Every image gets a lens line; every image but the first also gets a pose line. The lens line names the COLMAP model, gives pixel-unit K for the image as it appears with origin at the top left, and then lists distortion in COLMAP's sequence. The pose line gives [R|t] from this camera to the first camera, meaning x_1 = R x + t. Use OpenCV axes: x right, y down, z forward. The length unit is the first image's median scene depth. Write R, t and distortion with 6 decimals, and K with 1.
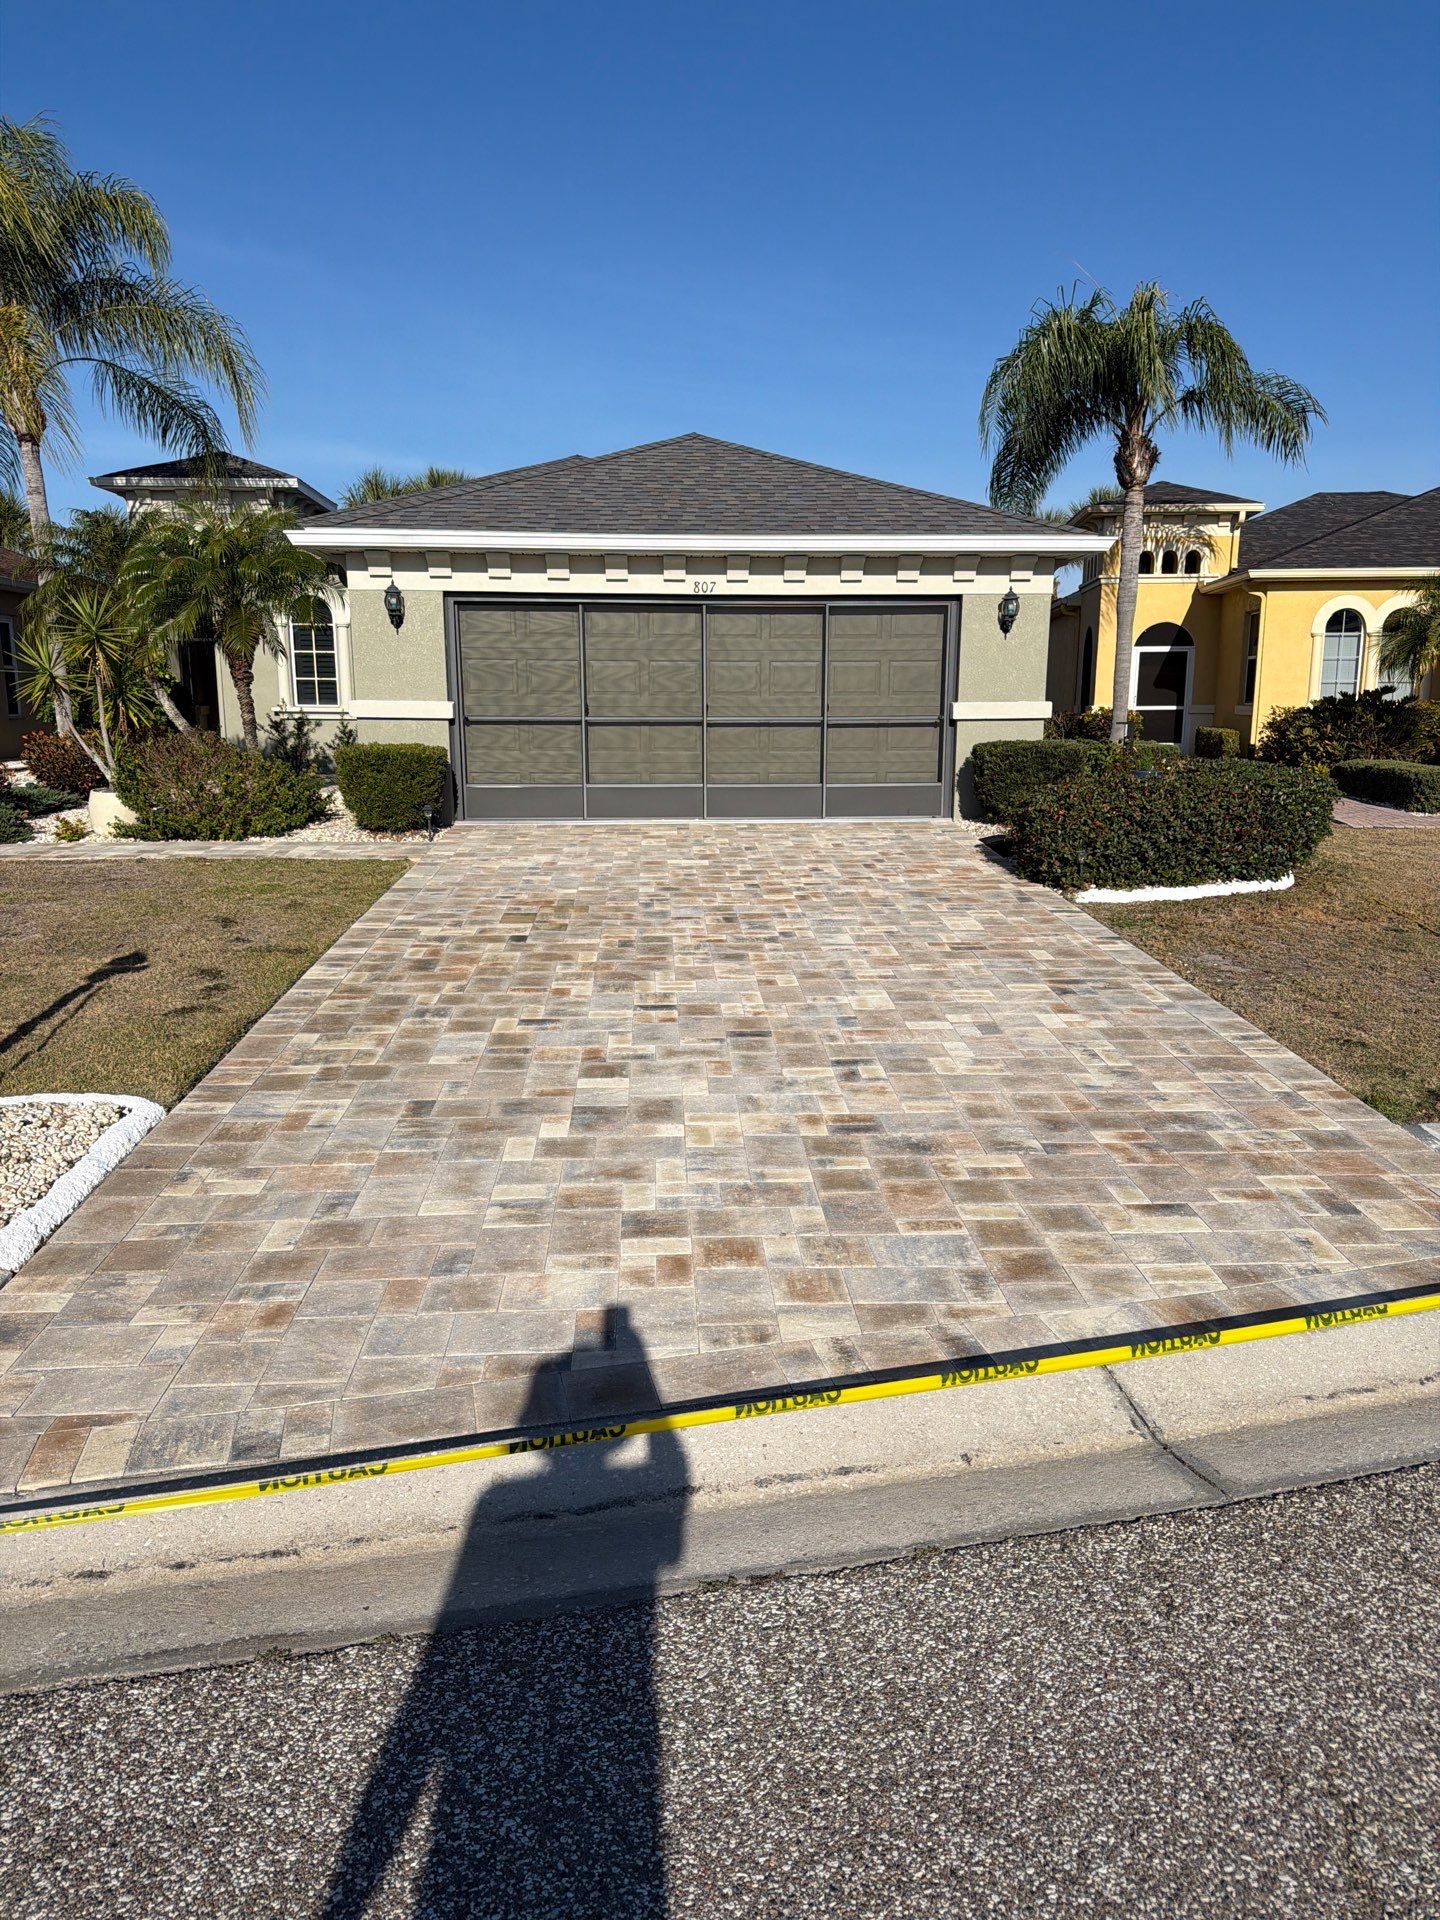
lens RADIAL K [[1338.9, 0, 732.8], [0, 1338.9, 965.6], [0, 0, 1]] dist [0.065305, -0.083782]
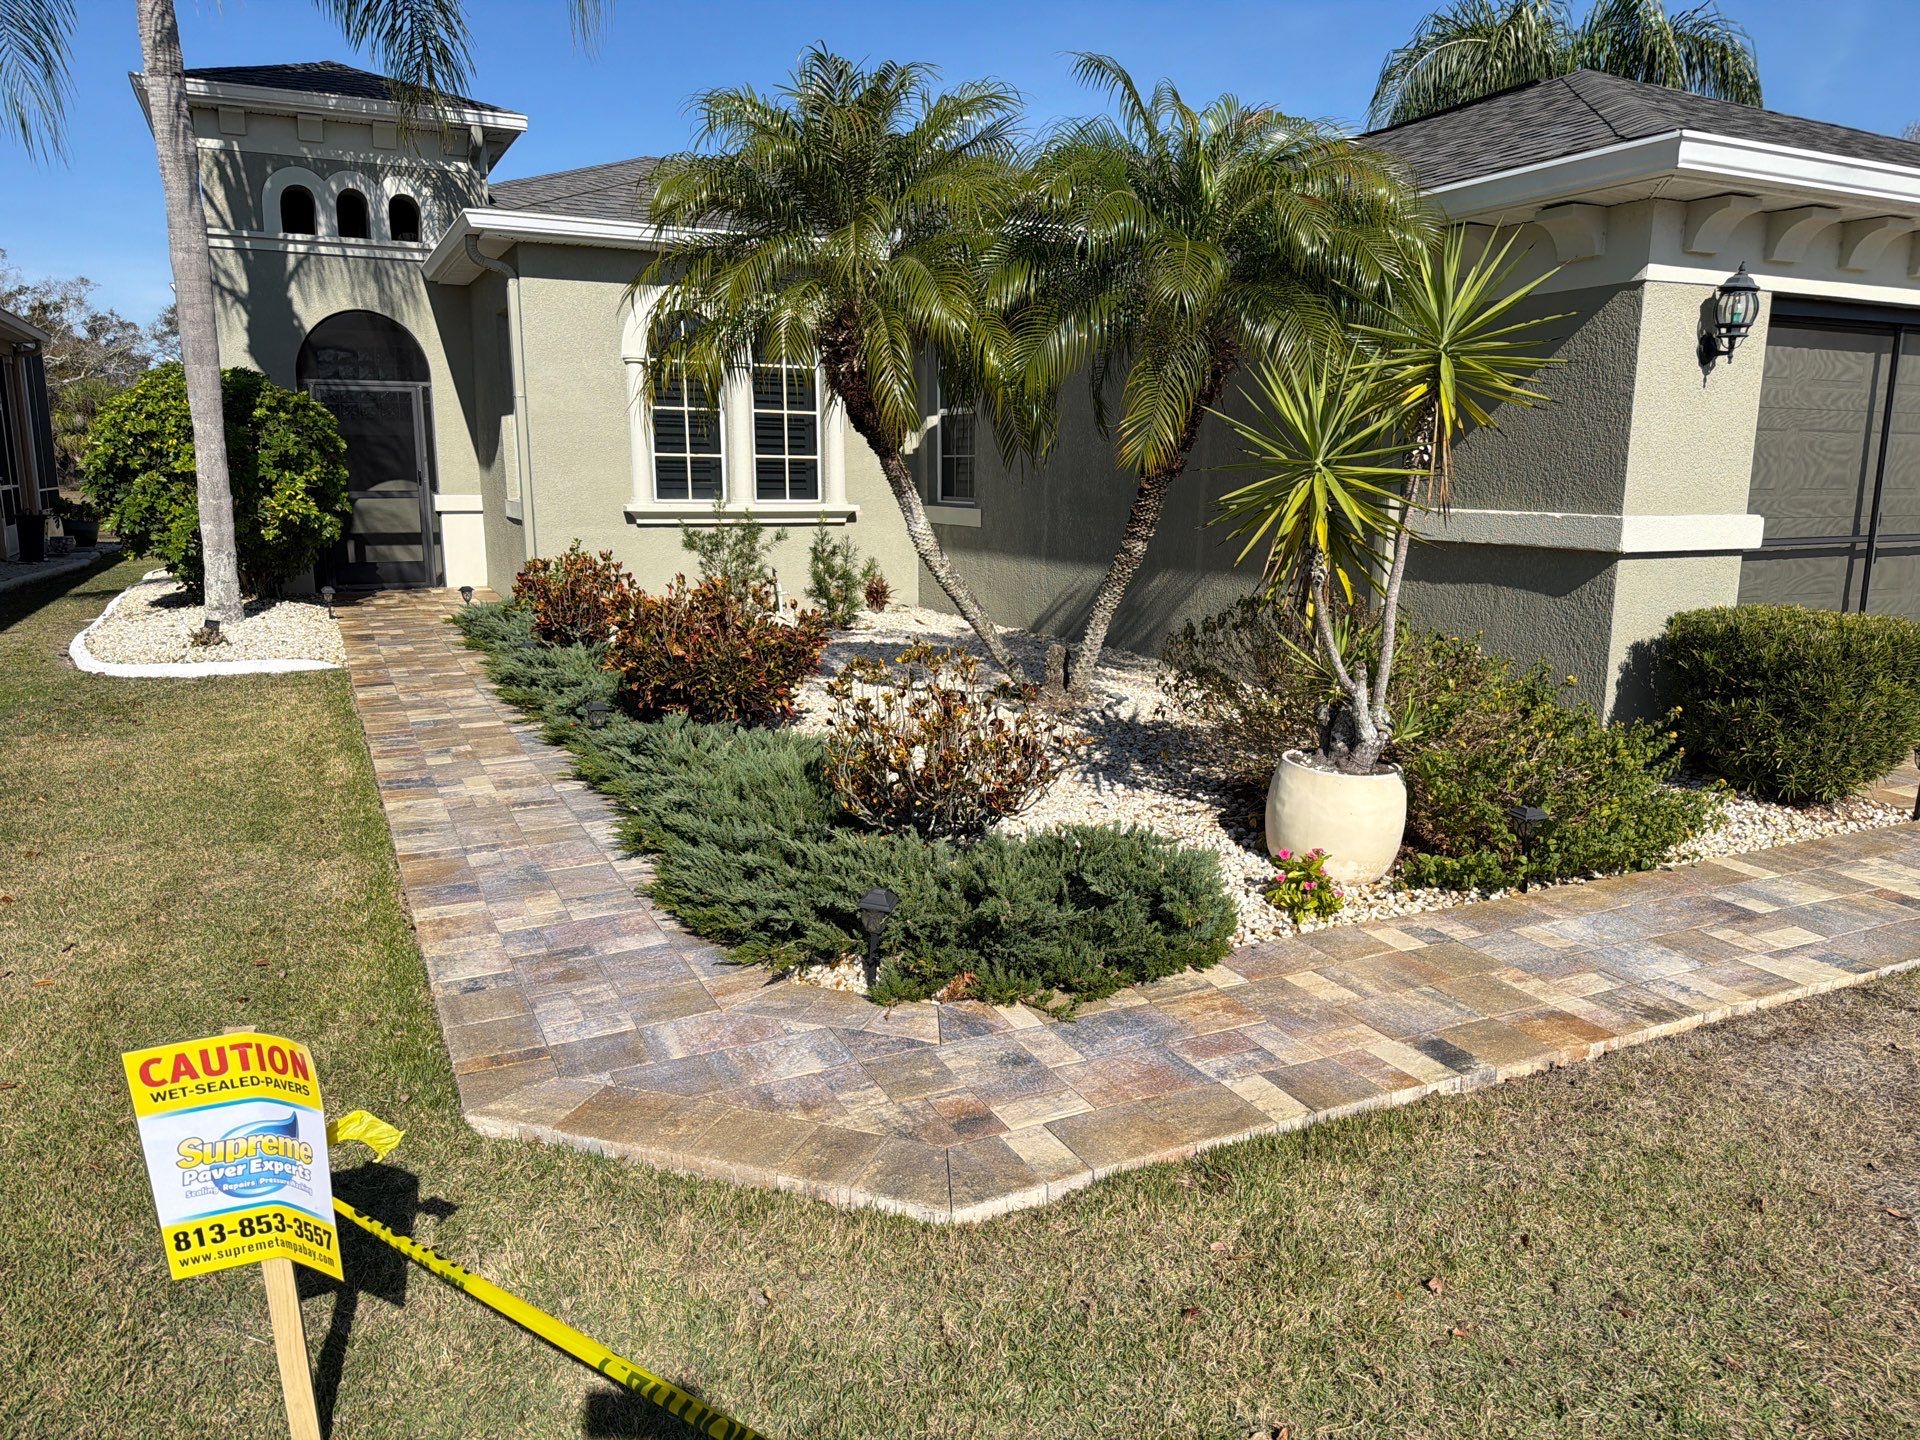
lens RADIAL K [[1338.9, 0, 977.4], [0, 1338.9, 719.5], [0, 0, 1]] dist [0.065305, -0.083782]
pose [[0.921323, -0.068080, 0.382791, -1.347284], [0.071442, 0.997430, 0.005442, -0.291371], [-0.382178, 0.022333, 0.923819, 1.313066]]
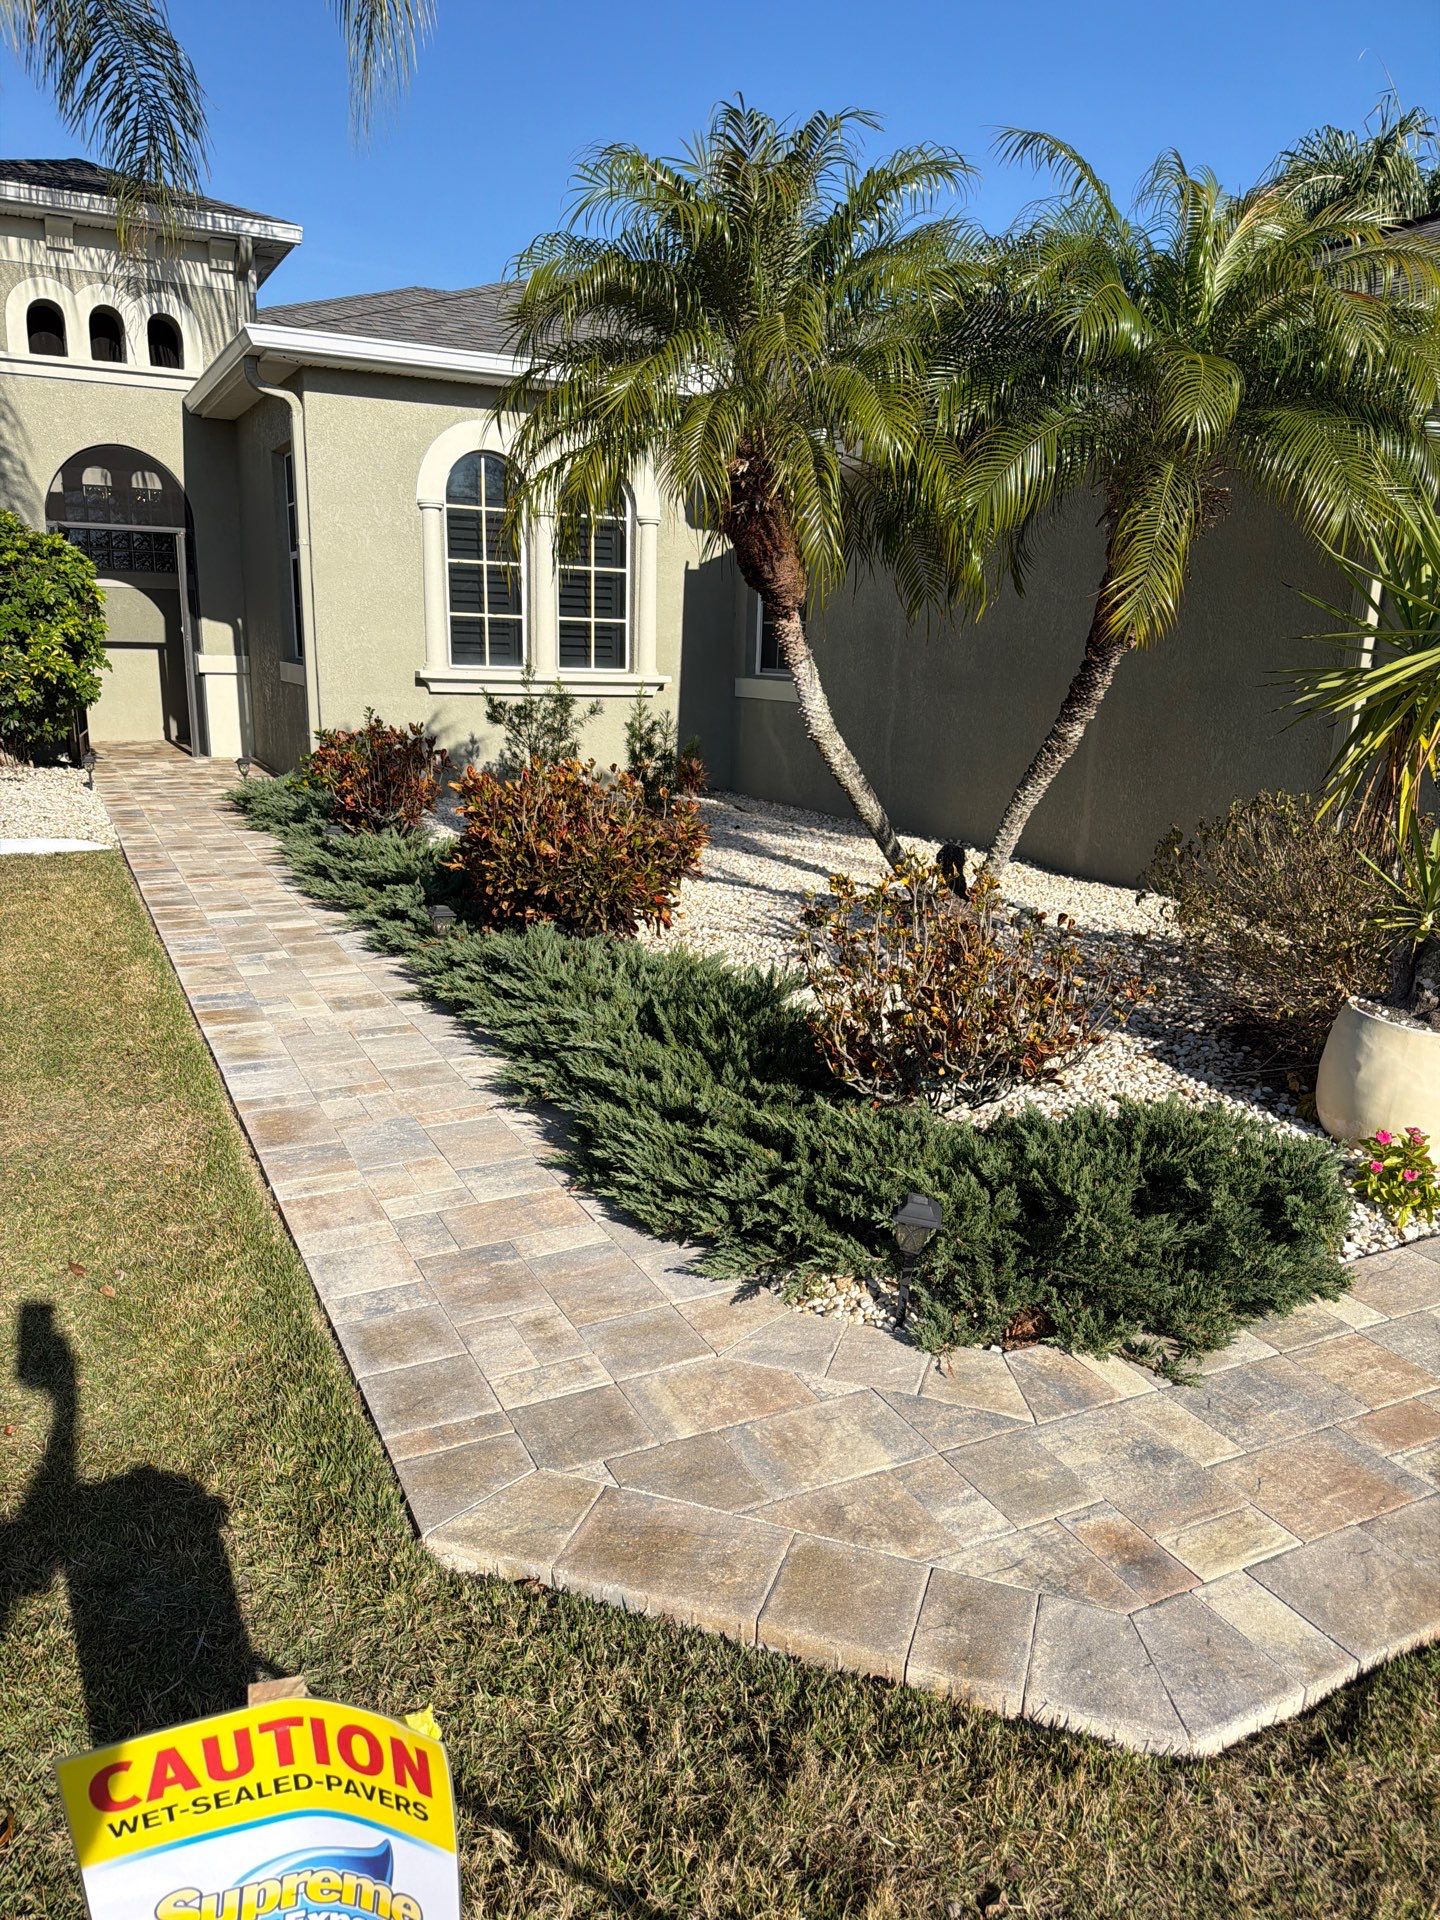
lens RADIAL K [[1338.9, 0, 714.6], [0, 1338.9, 980.1], [0, 0, 1]] dist [0.065305, -0.083782]
pose [[0.919301, -0.072864, 0.386751, -1.397680], [0.050317, 0.996407, 0.068122, -0.322527], [-0.390325, -0.043165, 0.919665, 1.506517]]
